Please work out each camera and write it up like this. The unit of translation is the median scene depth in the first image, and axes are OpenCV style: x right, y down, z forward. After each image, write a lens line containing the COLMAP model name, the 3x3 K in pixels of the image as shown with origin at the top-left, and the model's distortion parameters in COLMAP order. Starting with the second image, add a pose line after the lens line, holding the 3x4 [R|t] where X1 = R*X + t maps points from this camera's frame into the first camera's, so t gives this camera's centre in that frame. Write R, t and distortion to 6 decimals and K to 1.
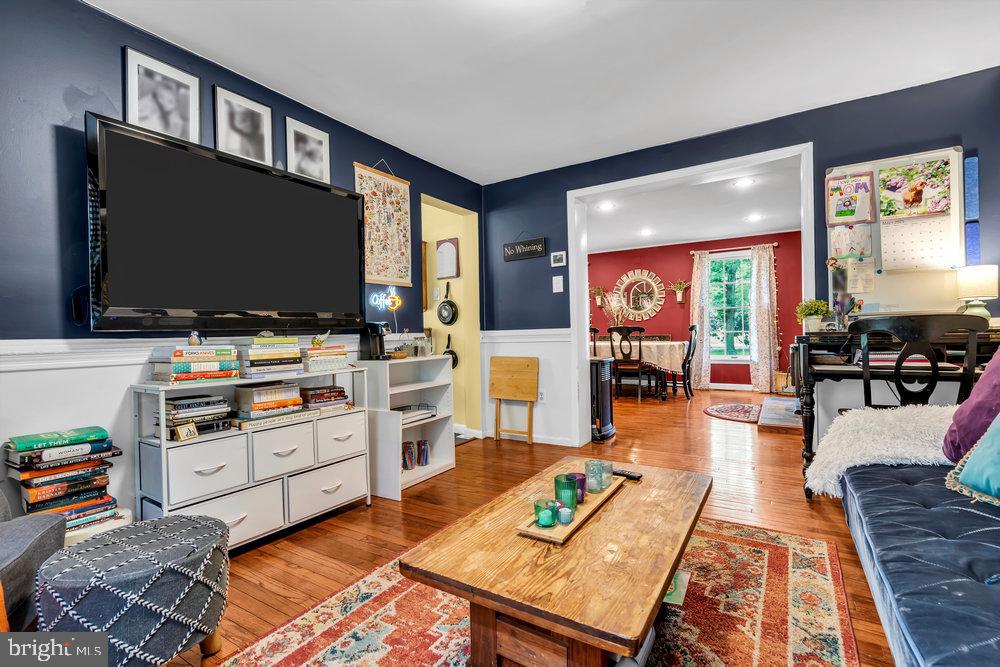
lens RADIAL K [[459.4, 0, 501.8], [0, 459.4, 331.6], [0, 0, 1]] dist [-0.000391, 0.000289]
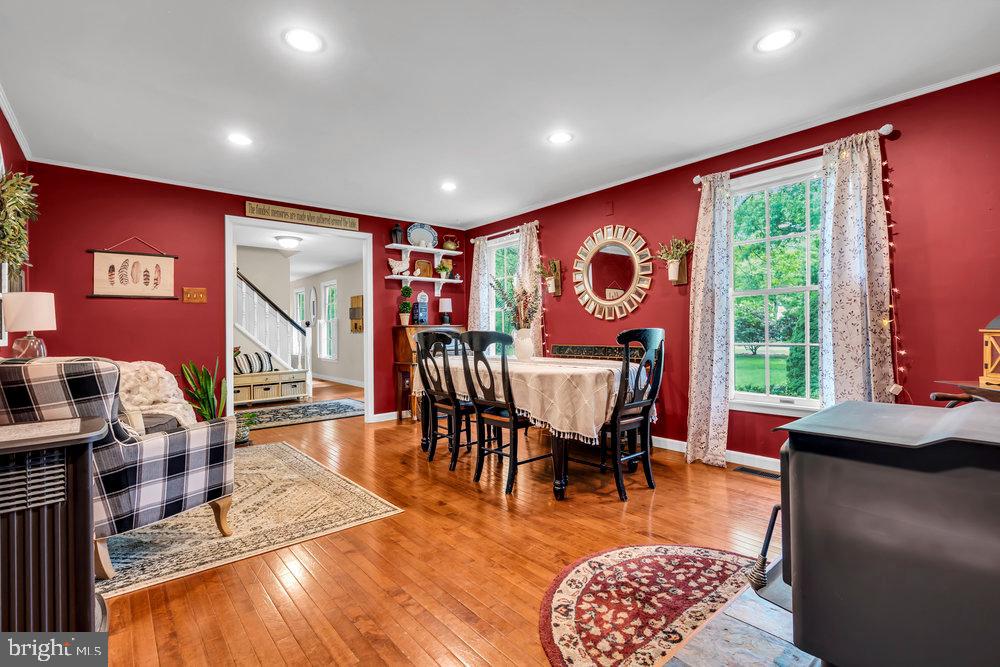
lens RADIAL K [[459.4, 0, 493.7], [0, 459.4, 329.9], [0, 0, 1]] dist [-0.000391, 0.000289]
pose [[0.949932, 0.009593, -0.312310, 0.370634], [-0.009385, 0.999954, 0.002170, -0.011870], [0.312316, 0.000870, 0.949978, 0.476999]]
